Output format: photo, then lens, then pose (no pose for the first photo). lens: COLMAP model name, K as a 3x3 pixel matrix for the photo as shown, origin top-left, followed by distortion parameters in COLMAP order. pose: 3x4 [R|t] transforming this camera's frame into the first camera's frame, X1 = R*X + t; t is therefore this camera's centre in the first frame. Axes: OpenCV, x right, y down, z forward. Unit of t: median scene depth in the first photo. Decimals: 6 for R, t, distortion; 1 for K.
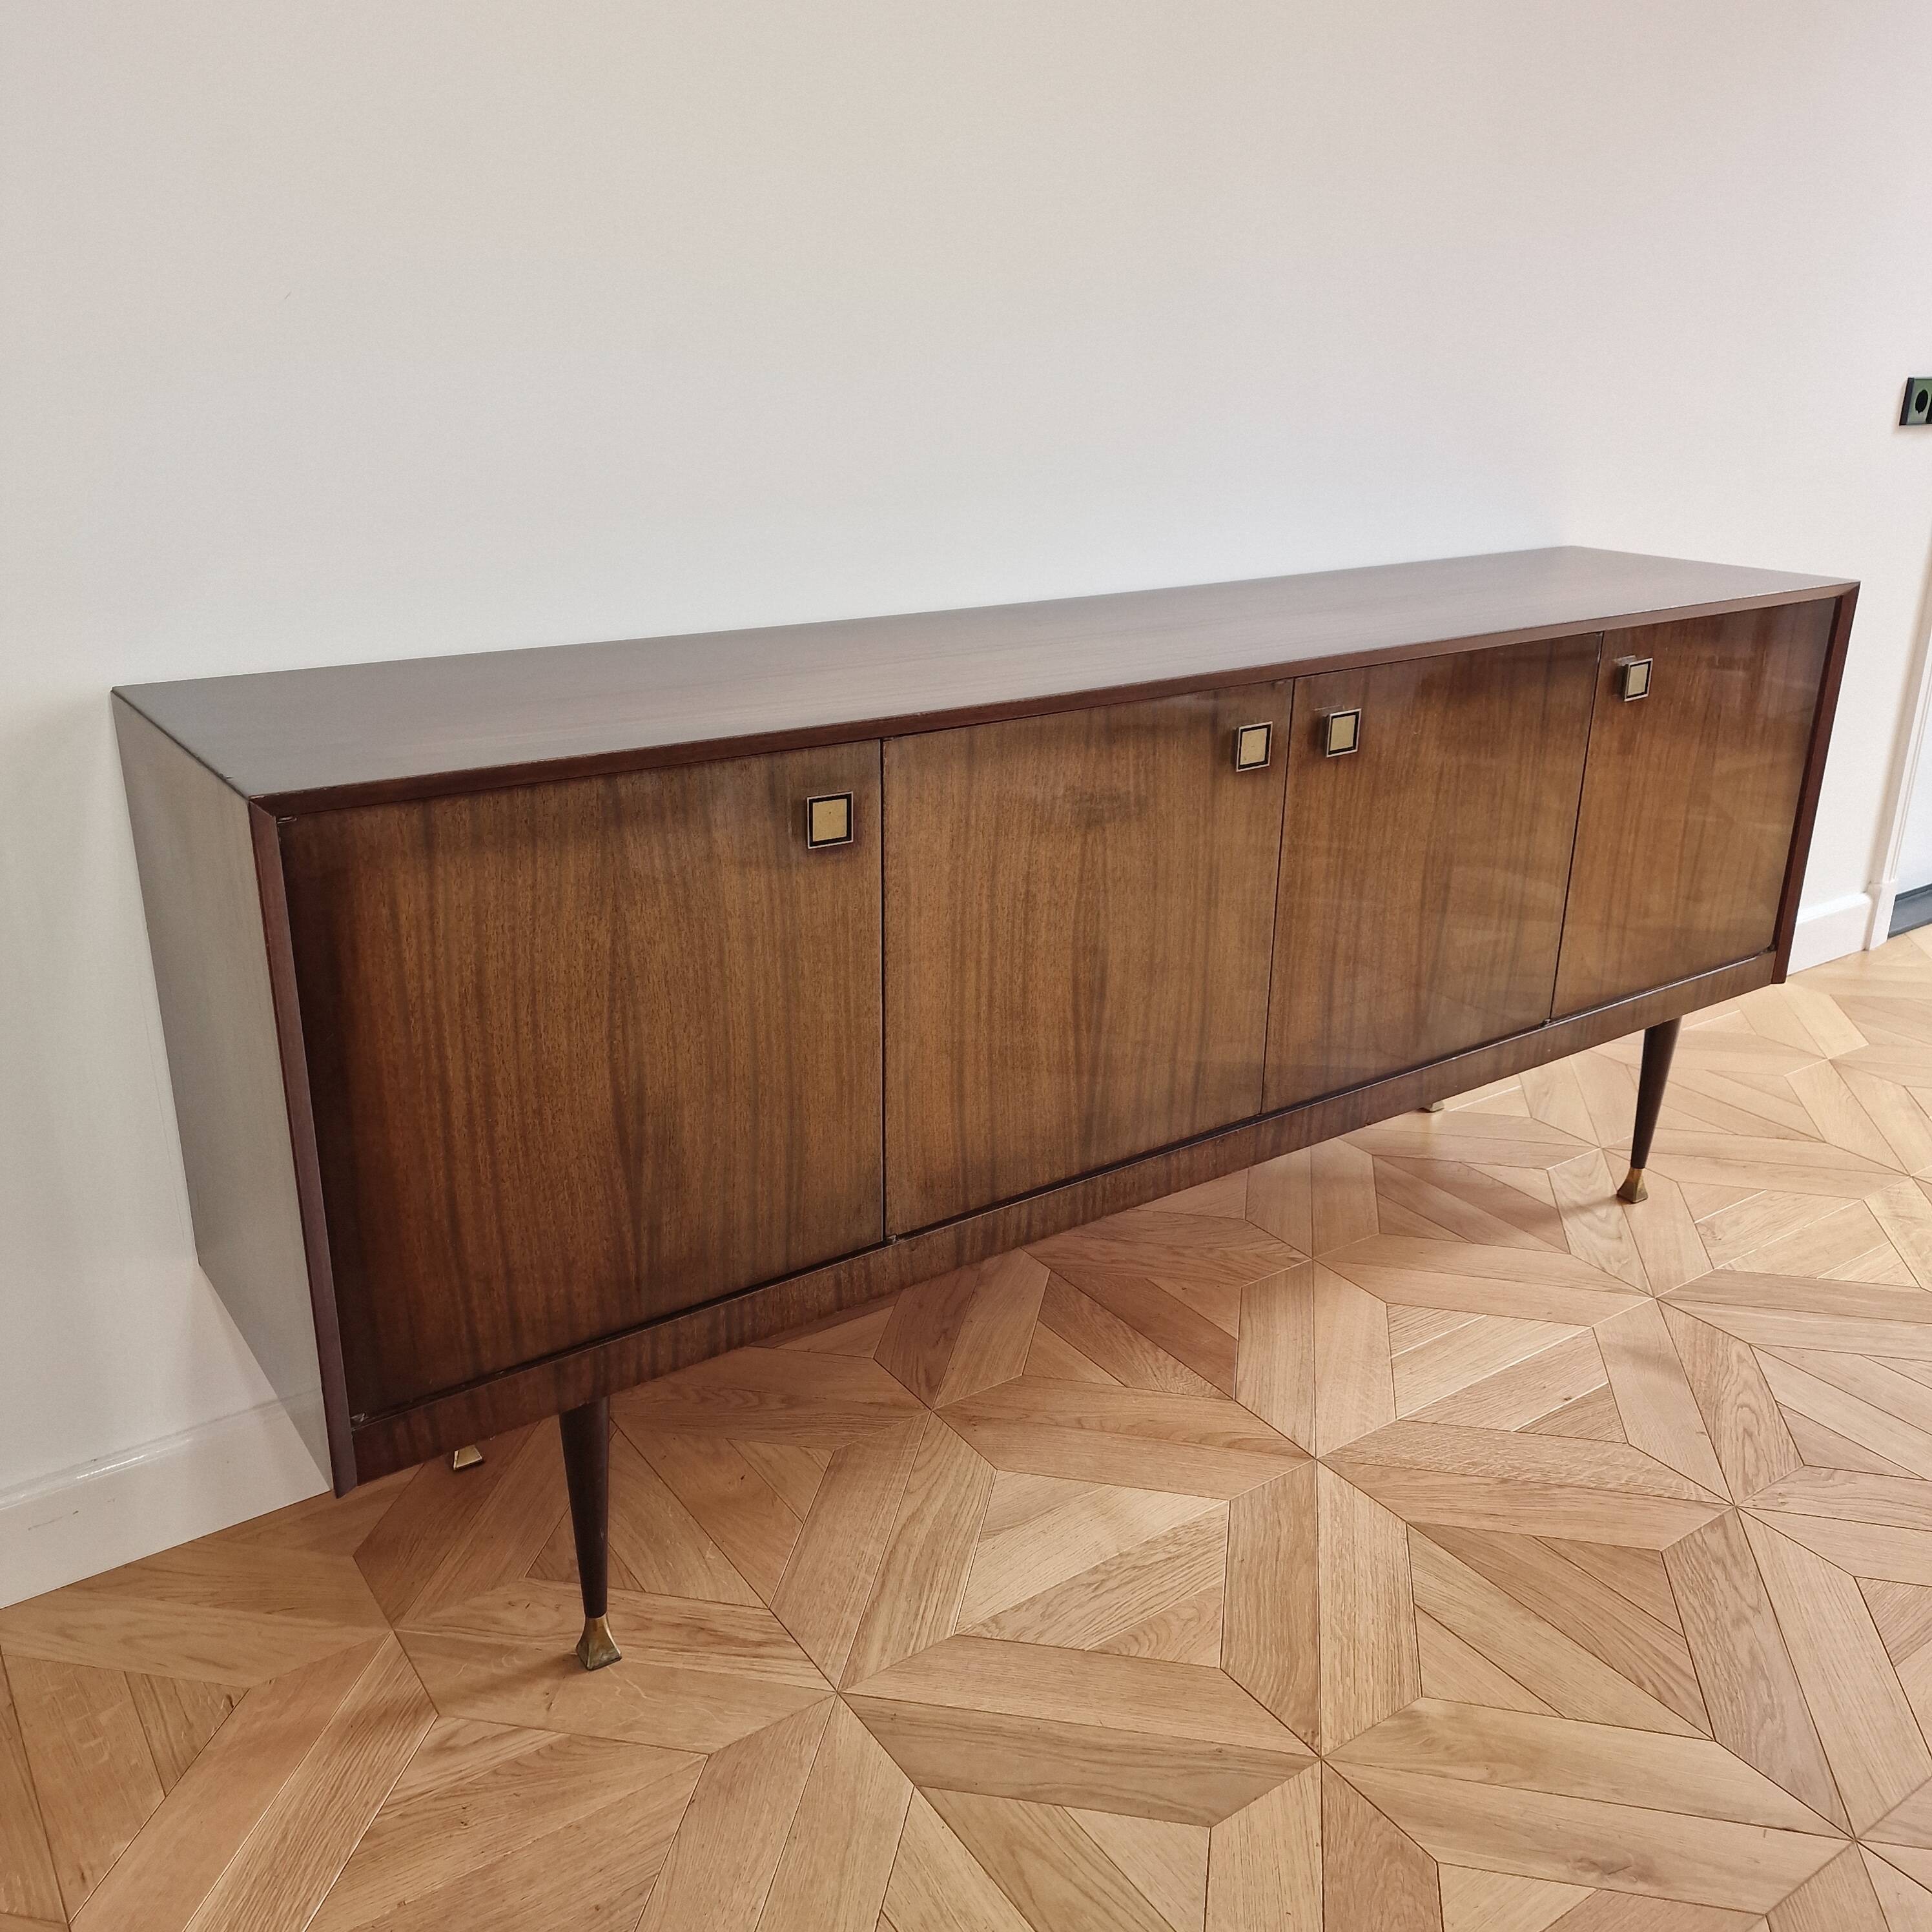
lens RADIAL K [[1682.9, 0, 961.5], [0, 1682.9, 940.1], [0, 0, 1]] dist [0.087622, -0.075290]
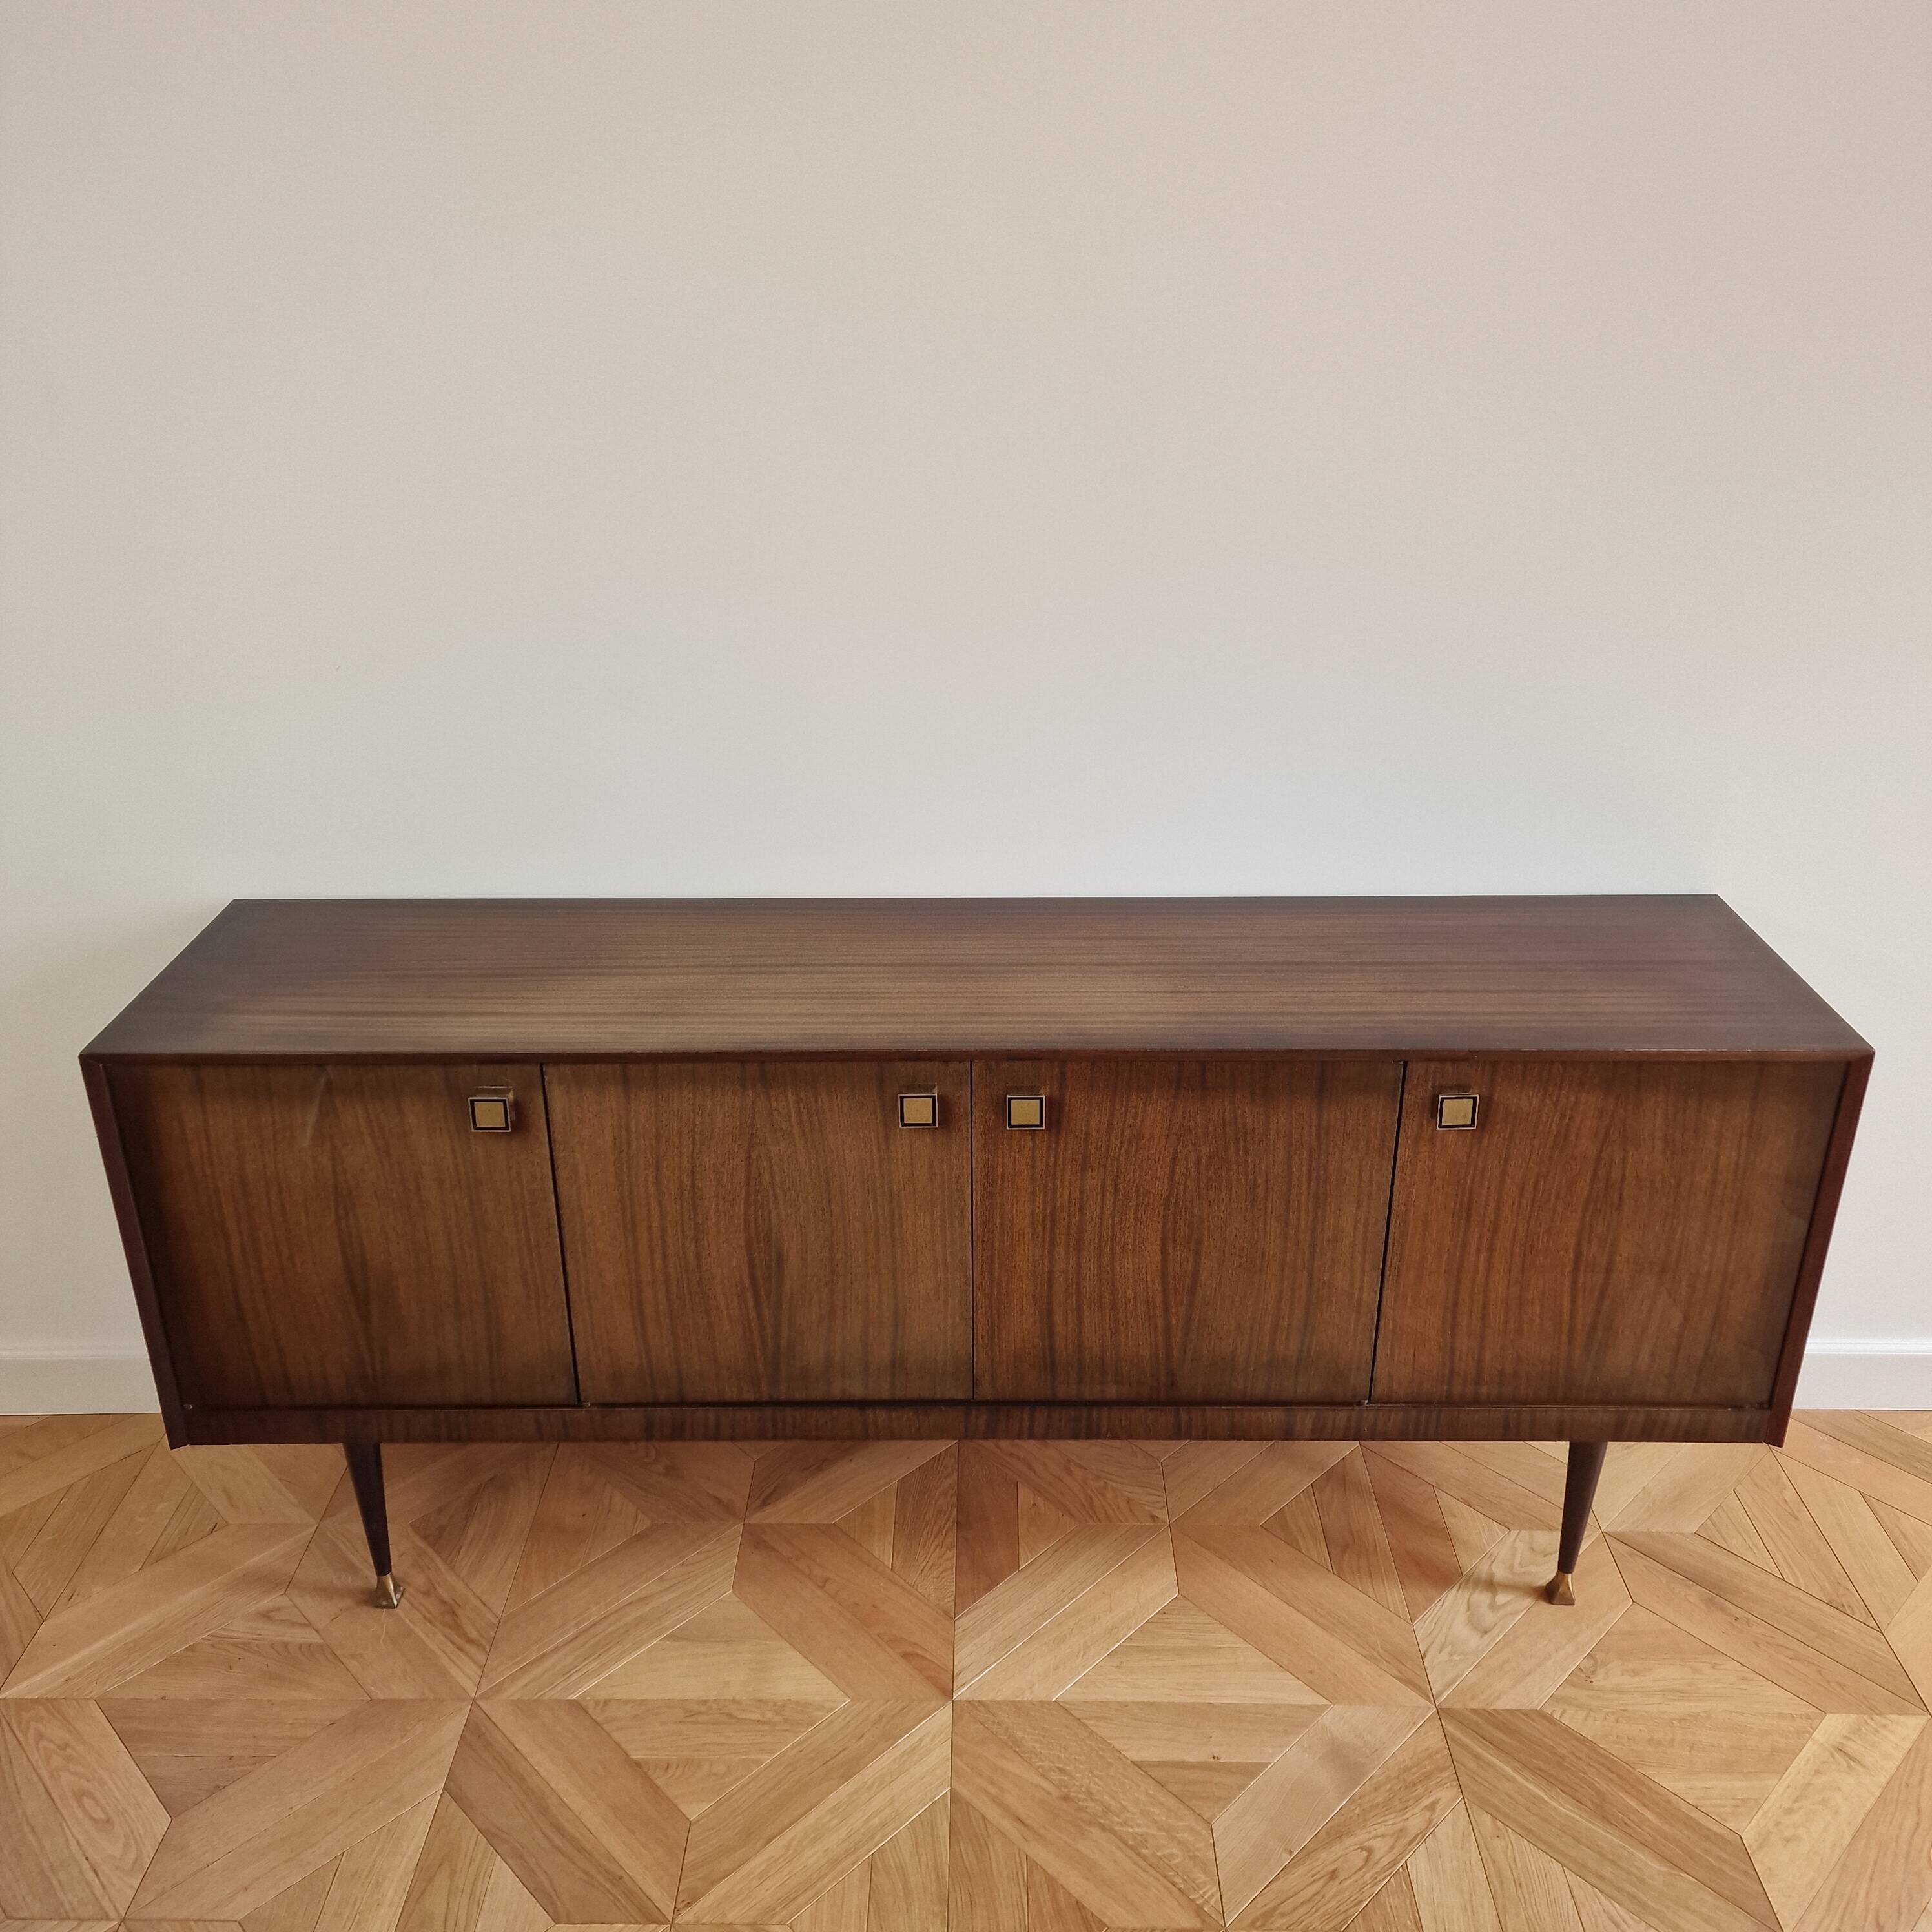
lens RADIAL K [[1682.9, 0, 961.5], [0, 1682.9, 940.1], [0, 0, 1]] dist [0.087622, -0.075290]
pose [[0.816746, 0.227276, -0.530351, 0.843606], [-0.180680, 0.973669, 0.139005, -0.425462], [0.547979, -0.017708, 0.836305, 0.055373]]
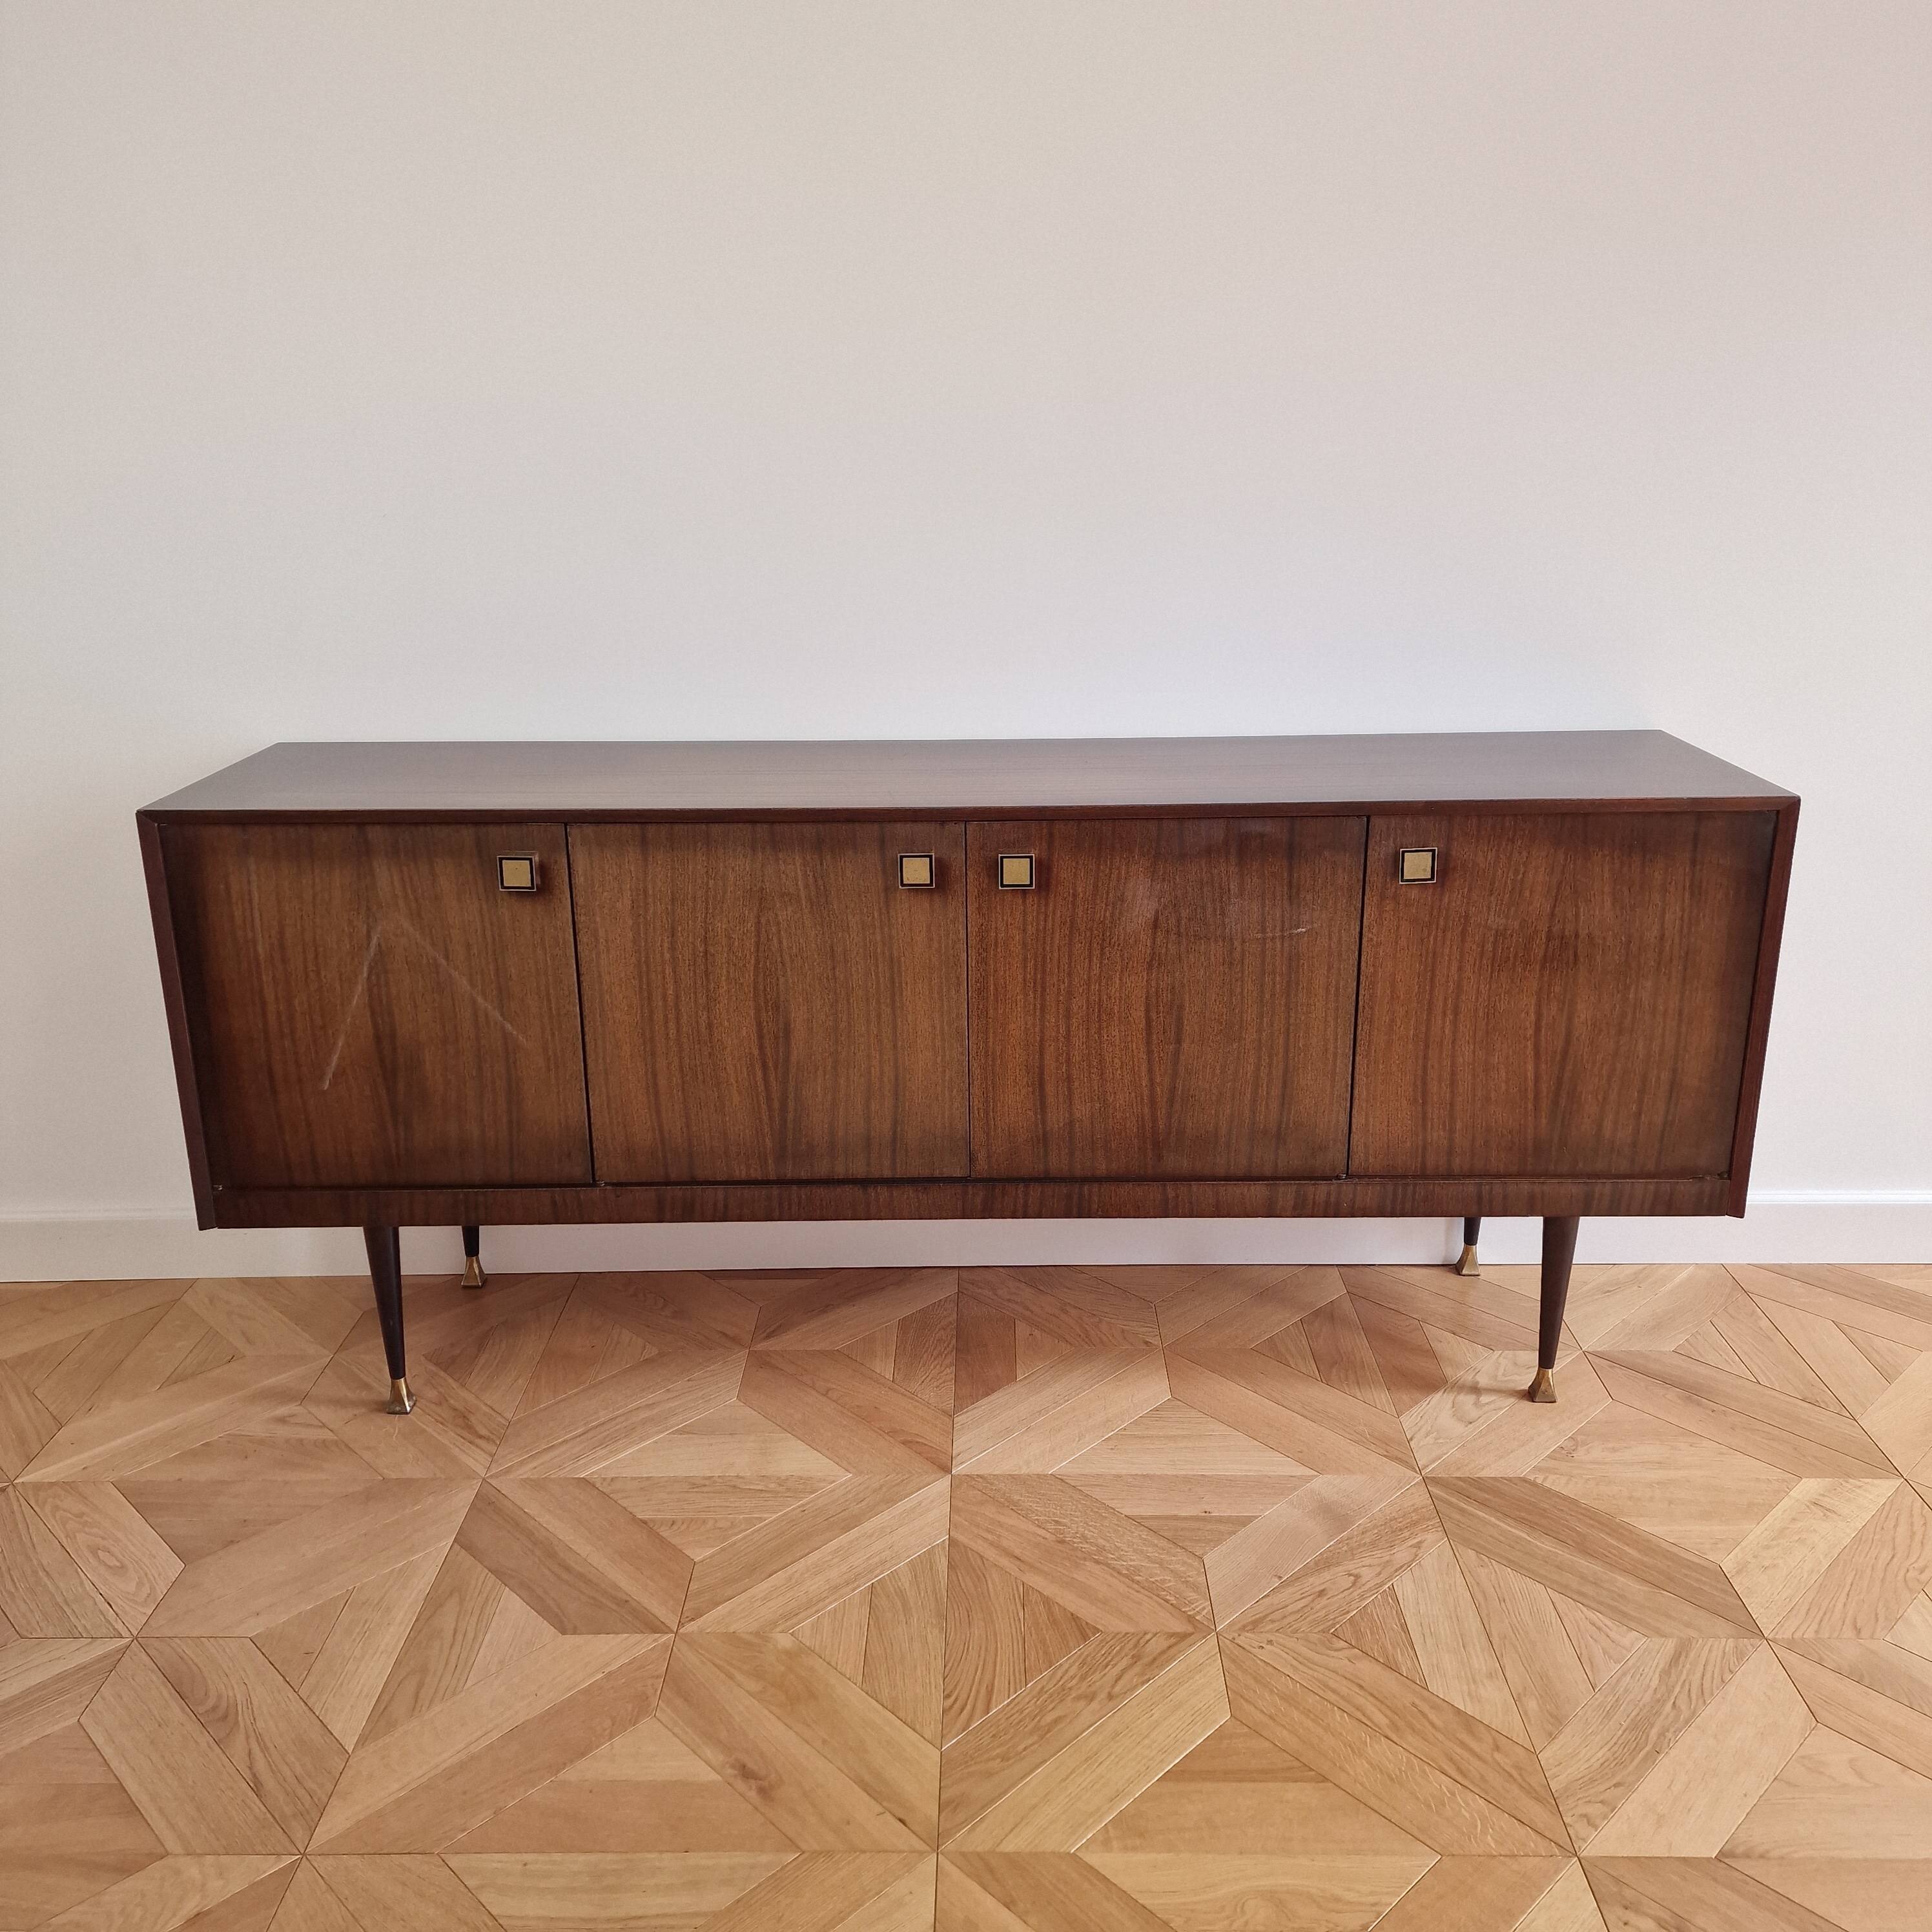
lens RADIAL K [[1674.8, 0, 972.6], [0, 1674.8, 947.4], [0, 0, 1]] dist [0.119396, -0.146323]
pose [[0.819124, 0.157564, -0.551551, 0.966154], [-0.176149, 0.984169, 0.019548, -0.096695], [0.545900, 0.081143, 0.833912, -0.003730]]
